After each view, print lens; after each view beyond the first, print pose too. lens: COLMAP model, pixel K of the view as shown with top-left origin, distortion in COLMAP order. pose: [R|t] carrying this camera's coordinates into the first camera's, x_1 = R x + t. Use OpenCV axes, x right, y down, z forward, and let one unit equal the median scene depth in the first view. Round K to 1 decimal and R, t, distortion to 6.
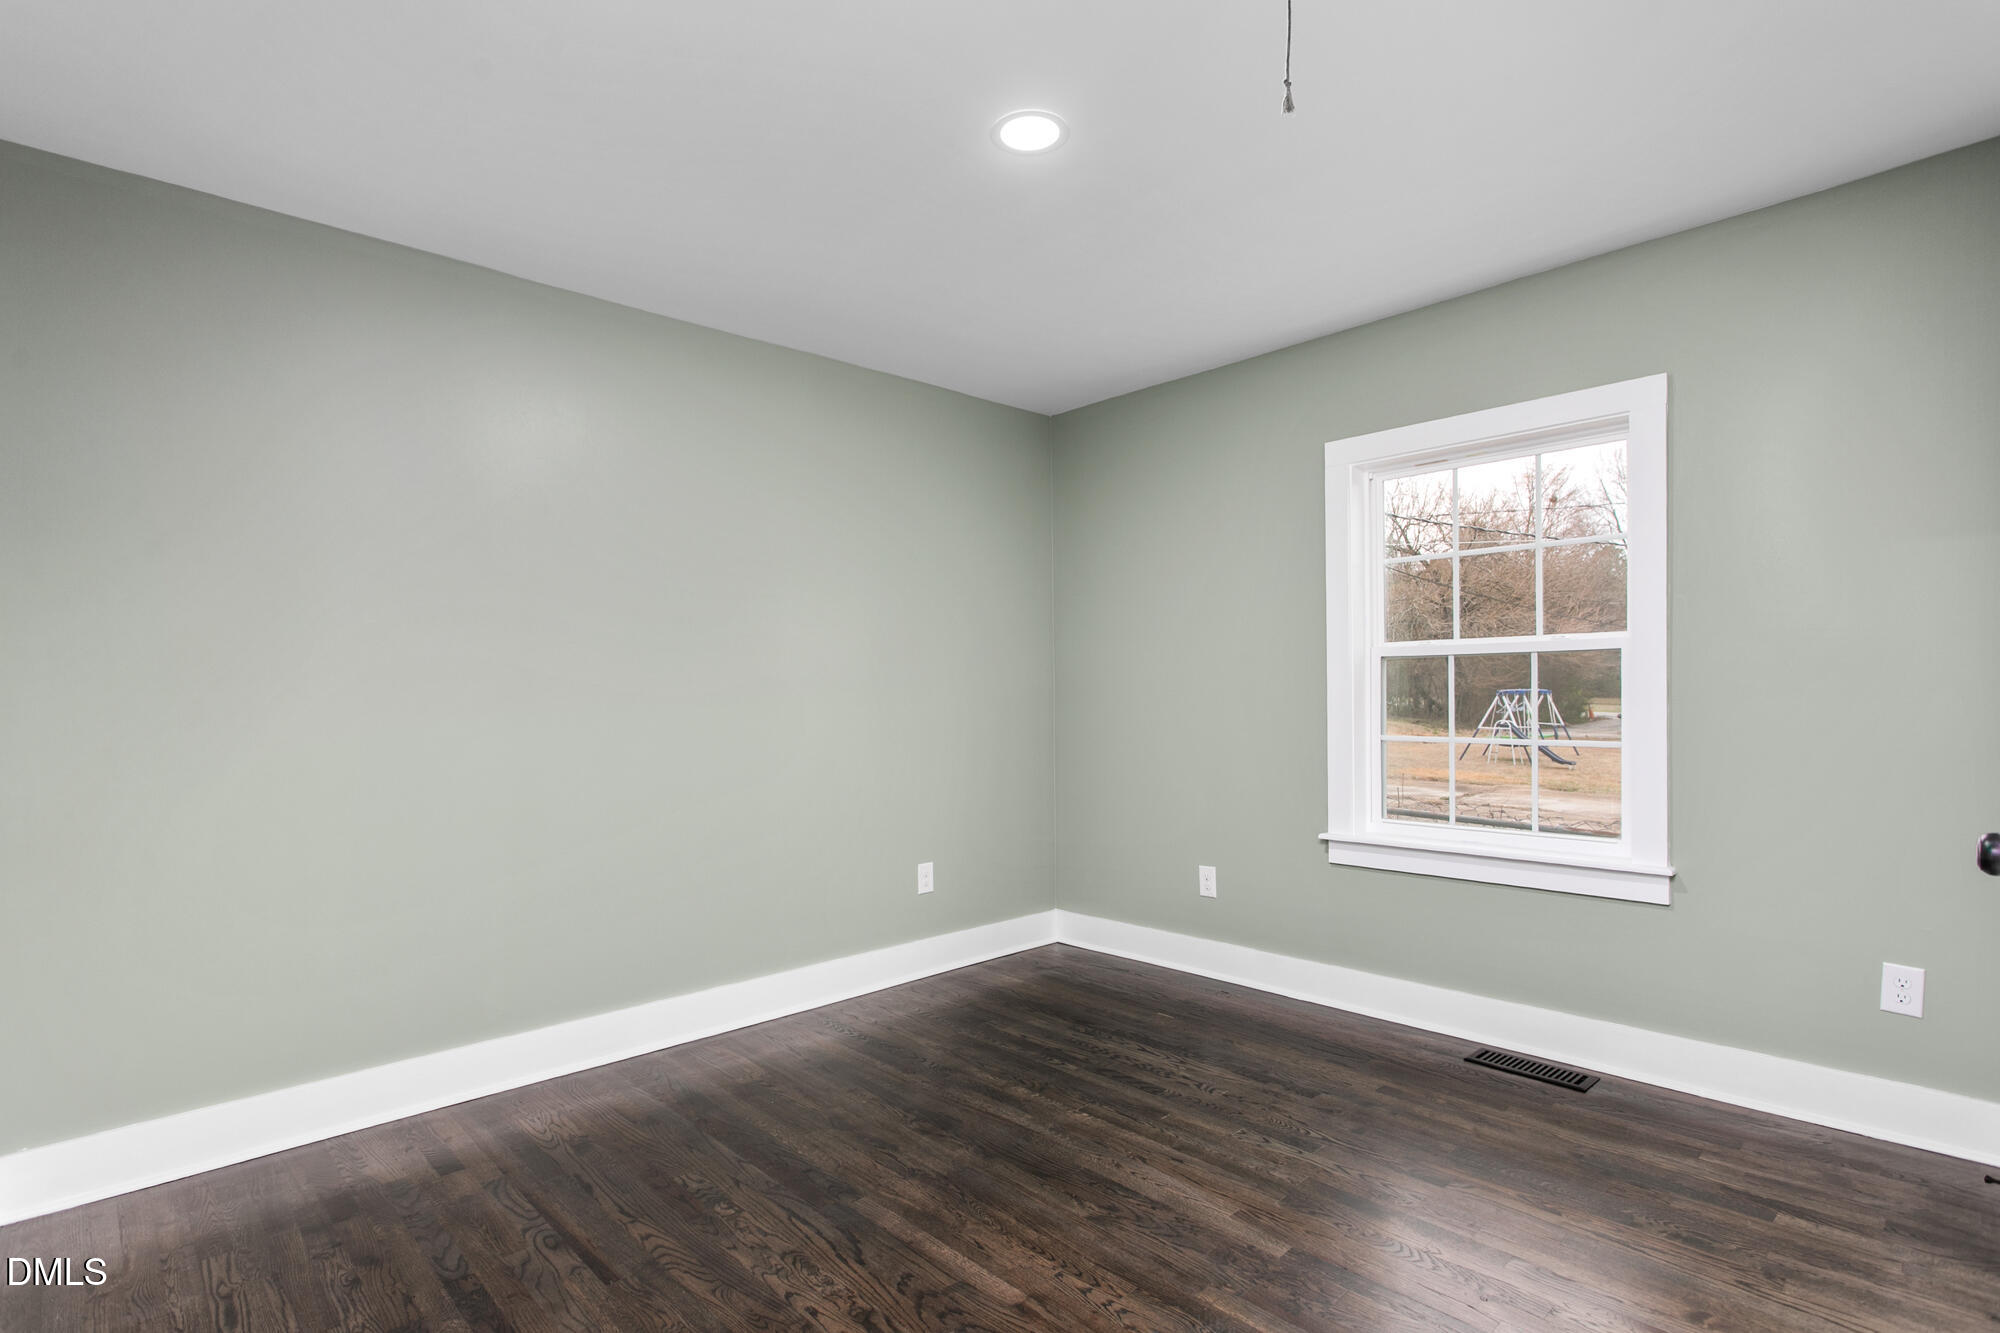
lens RADIAL K [[958.2, 0, 1024.0], [0, 958.2, 697.2], [0, 0, 1]] dist [0.000557, 0.000033]
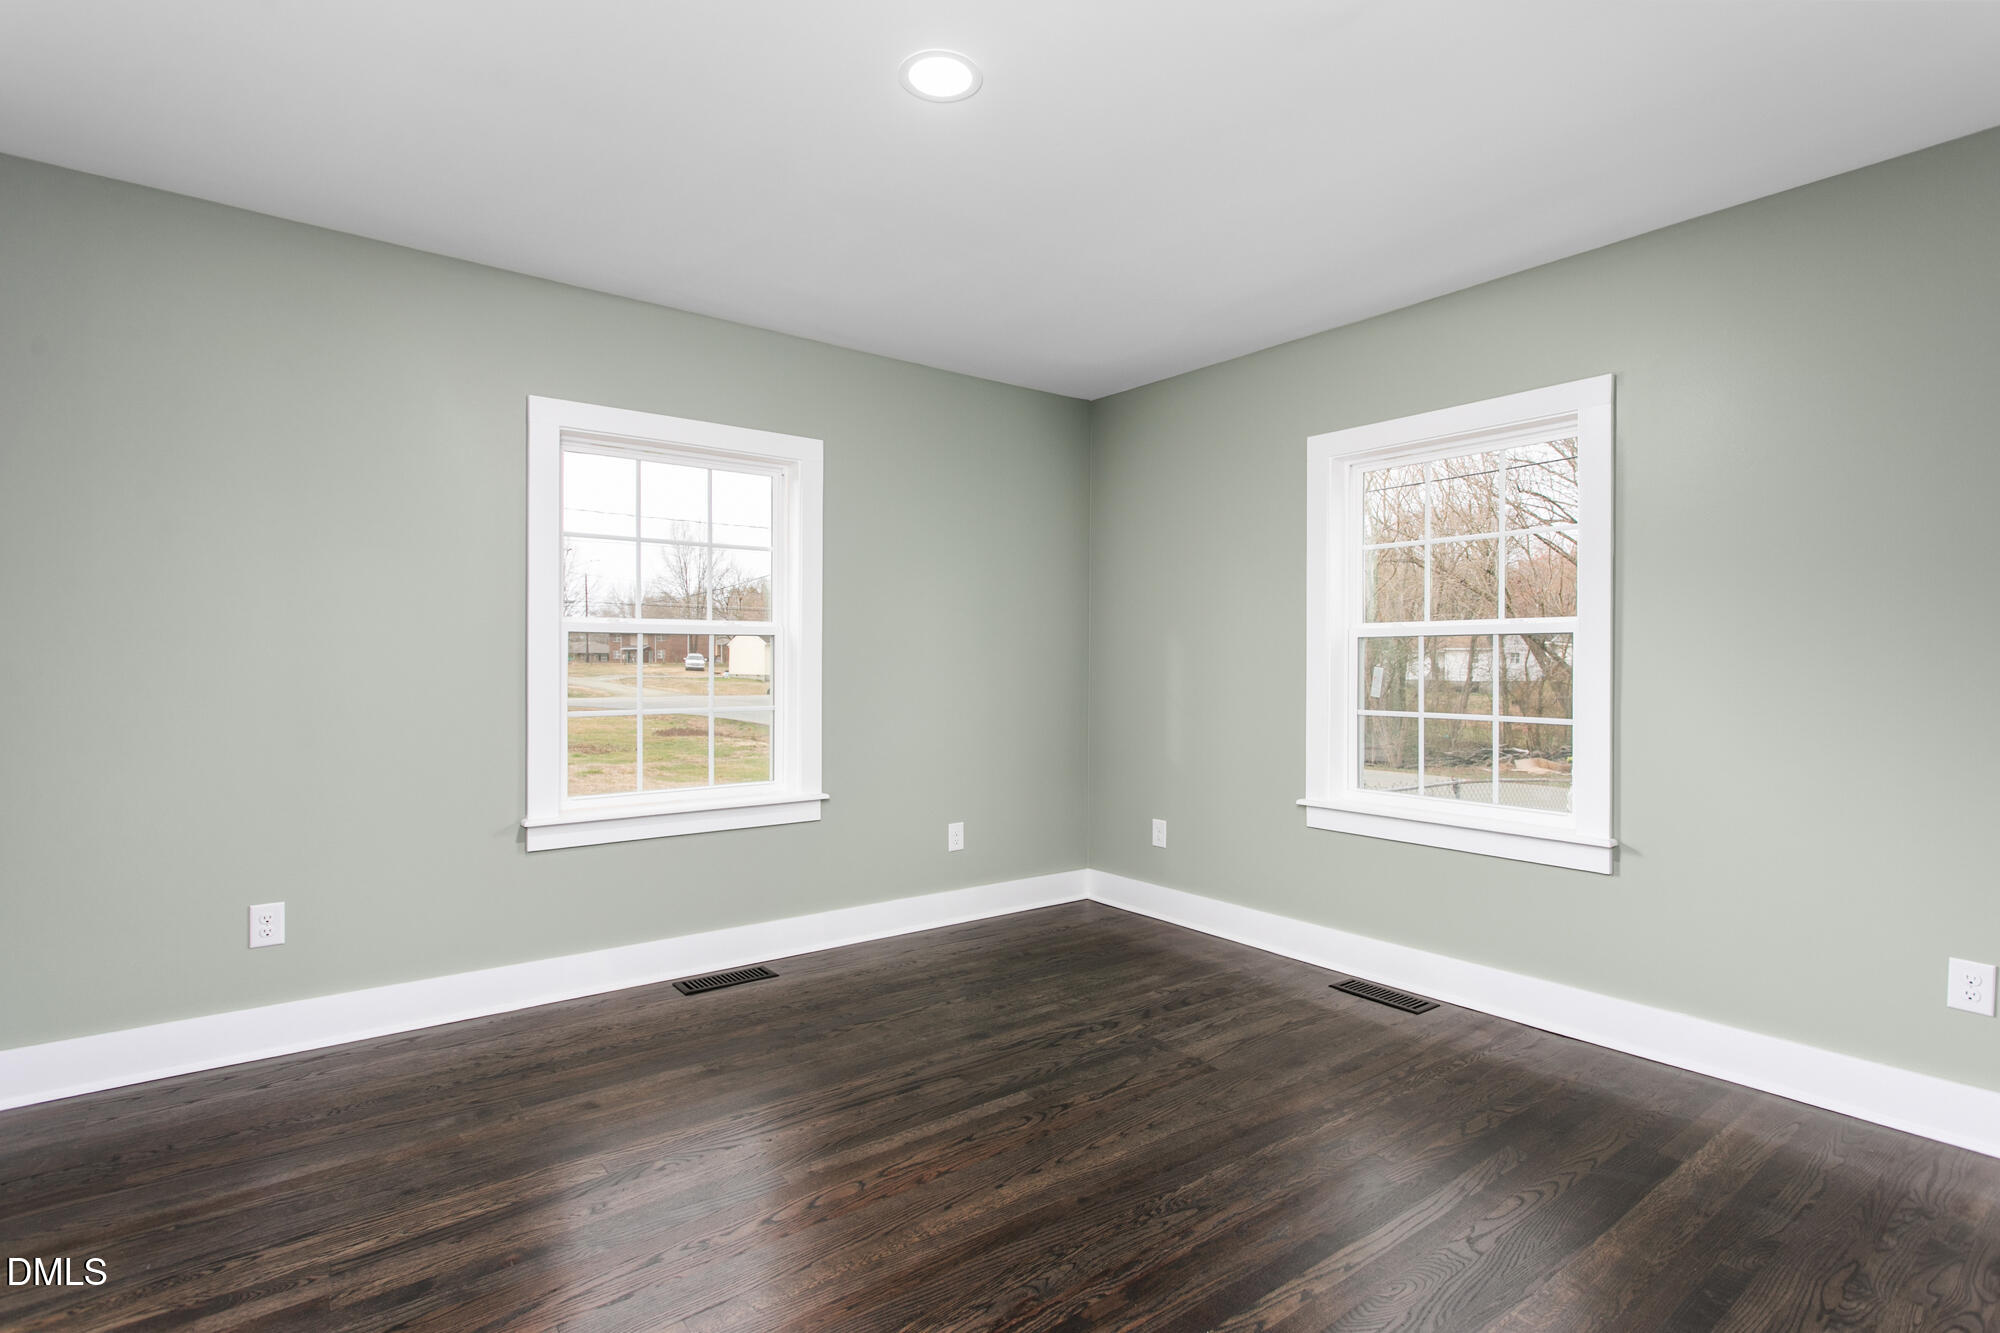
lens RADIAL K [[958.2, 0, 1013.3], [0, 958.2, 664.6], [0, 0, 1]] dist [0.000557, 0.000033]
pose [[0.995034, 0.014129, -0.098524, 0.094970], [-0.014595, 0.999885, -0.004012, -0.000918], [0.098456, 0.005430, 0.995127, -0.103207]]
